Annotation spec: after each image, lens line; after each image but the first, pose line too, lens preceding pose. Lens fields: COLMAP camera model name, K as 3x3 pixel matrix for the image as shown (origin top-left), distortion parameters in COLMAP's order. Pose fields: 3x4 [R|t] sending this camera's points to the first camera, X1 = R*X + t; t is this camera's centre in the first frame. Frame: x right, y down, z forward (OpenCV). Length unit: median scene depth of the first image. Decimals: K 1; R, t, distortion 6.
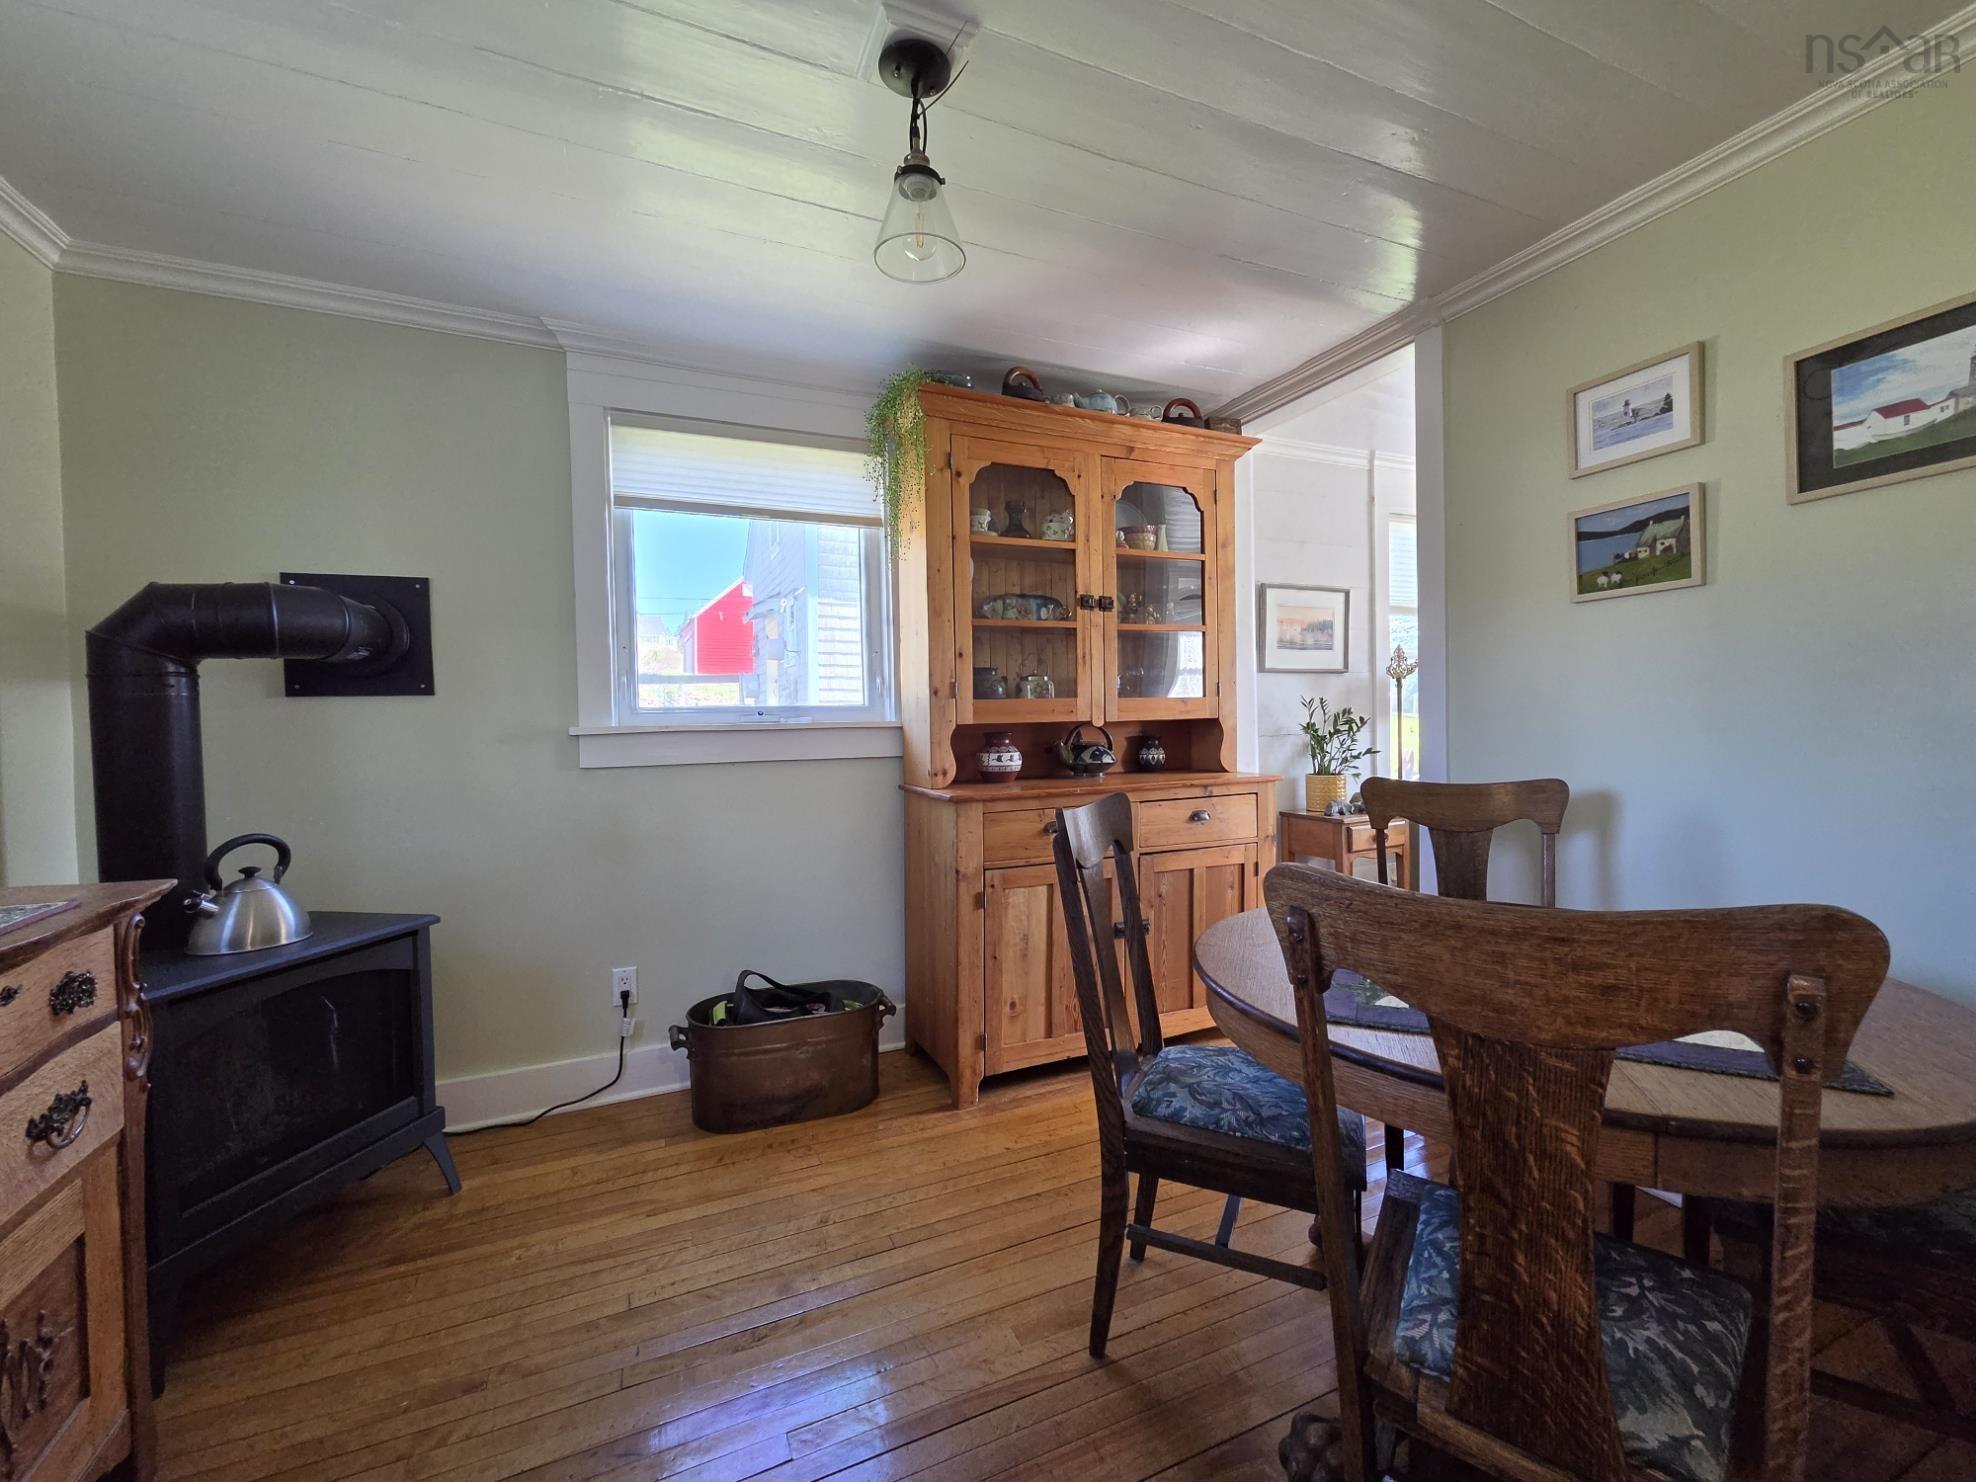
lens RADIAL K [[790.1, 0, 988.0], [0, 790.1, 741.0], [0, 0, 1]] dist [0.001136, -0.002089]
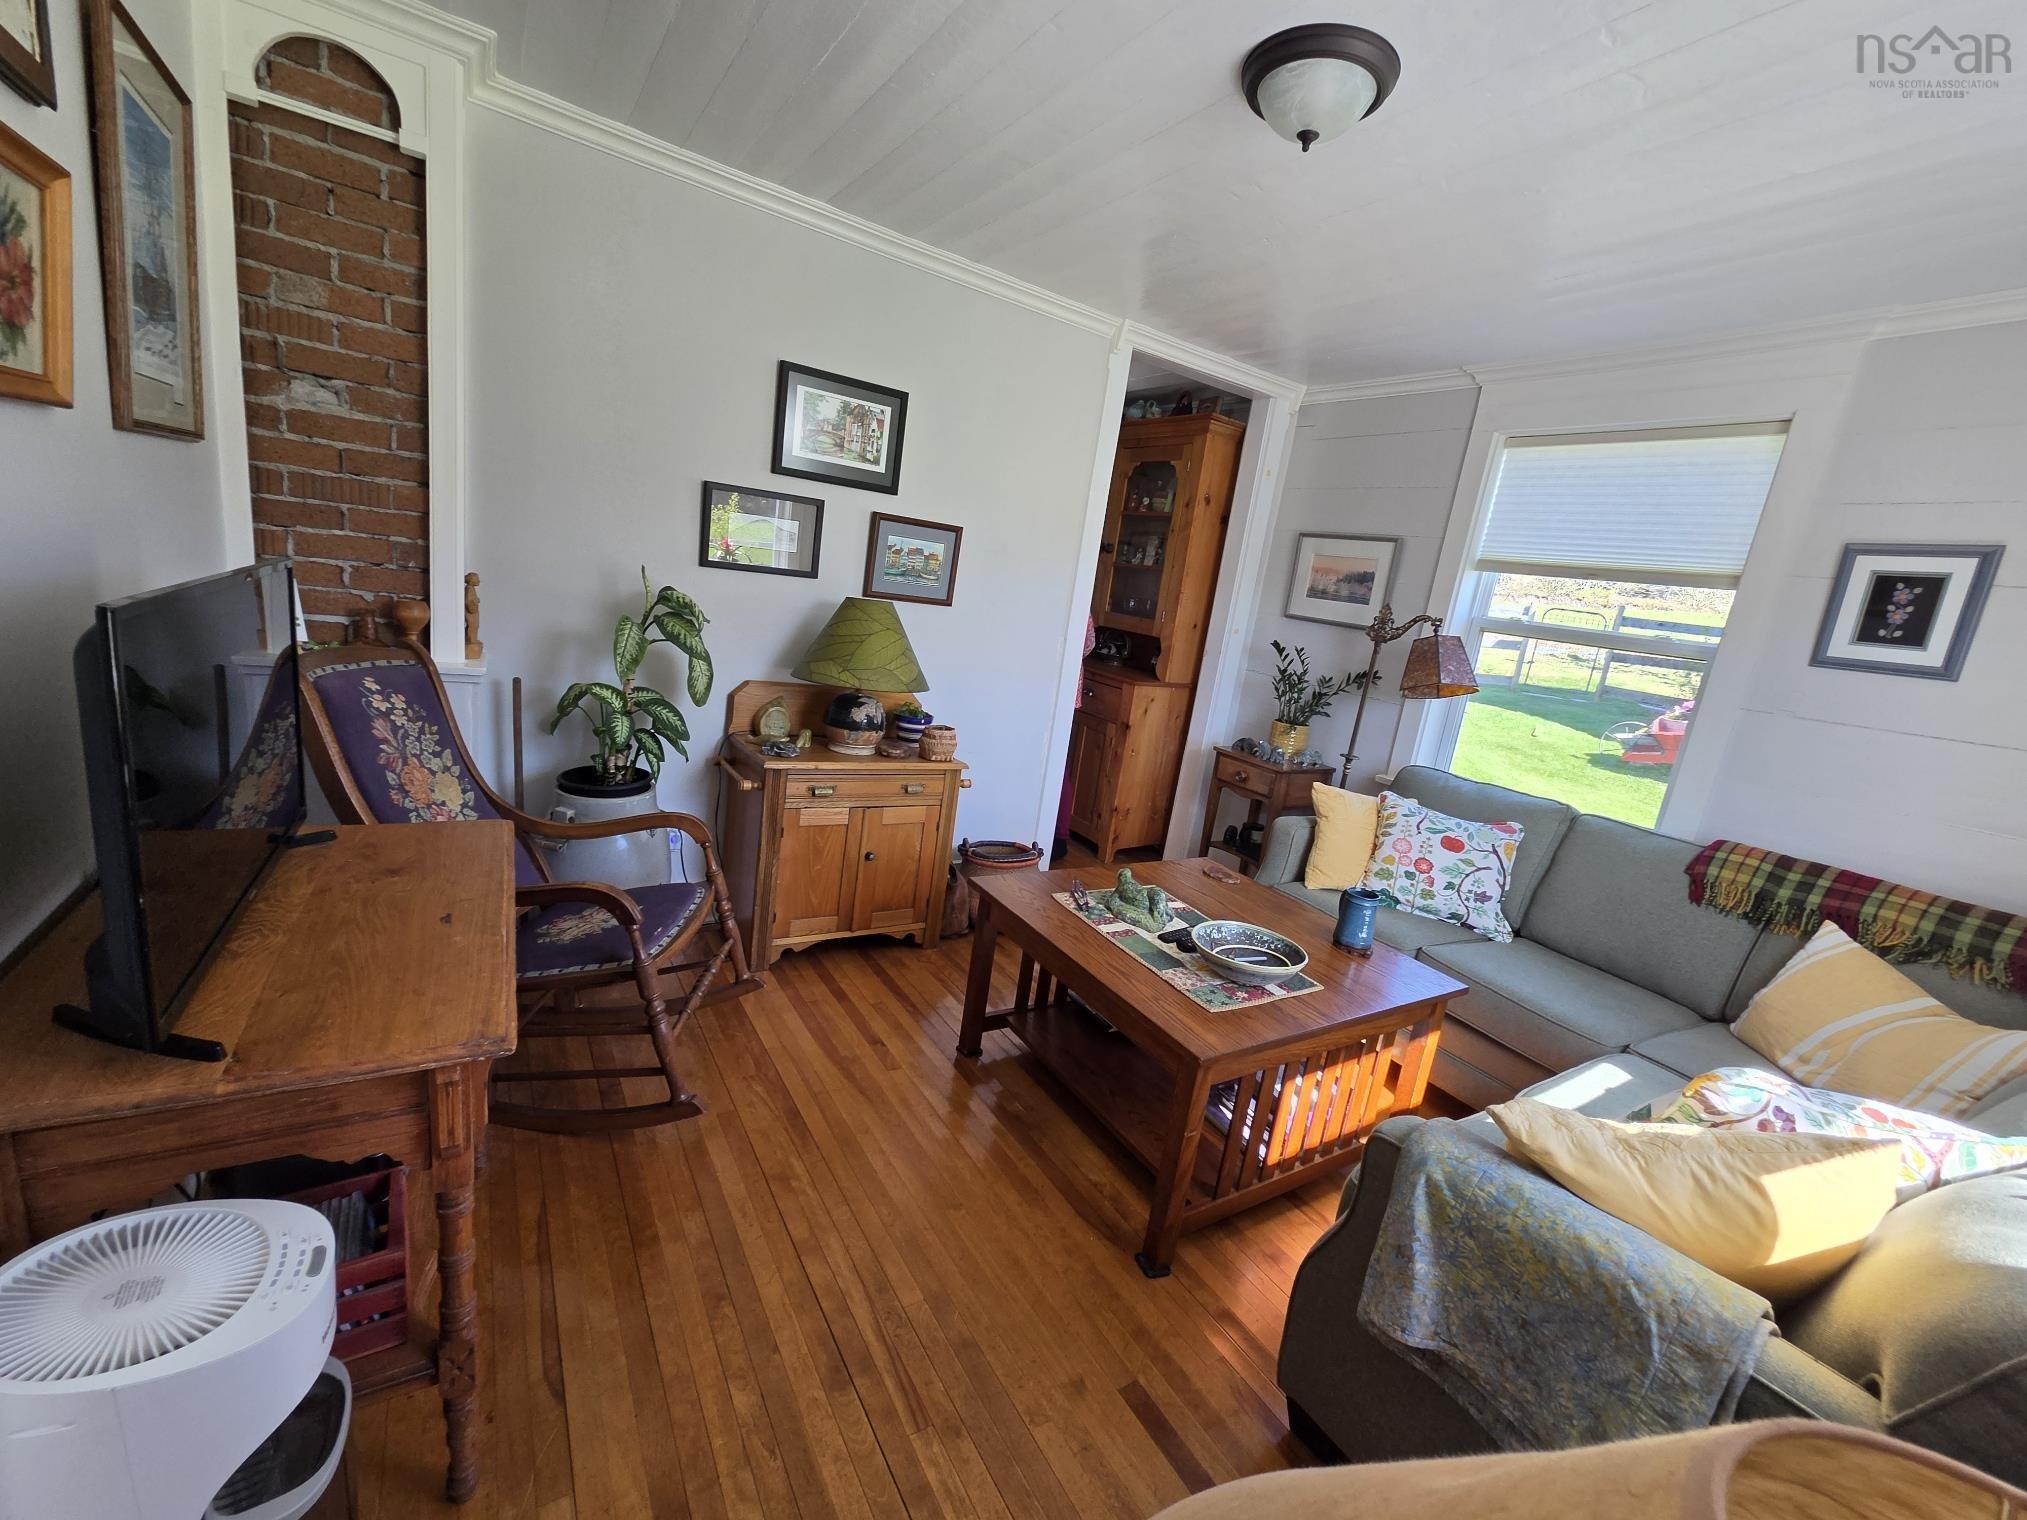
lens RADIAL K [[821.4, 0, 1013.5], [0, 821.4, 760.0], [0, 0, 1]] dist [-0.000009, -0.000002]
pose [[0.145028, 0.257772, -0.955260, 1.998901], [-0.163424, 0.958447, 0.233821, -0.141177], [0.975838, 0.122202, 0.181127, 0.627863]]
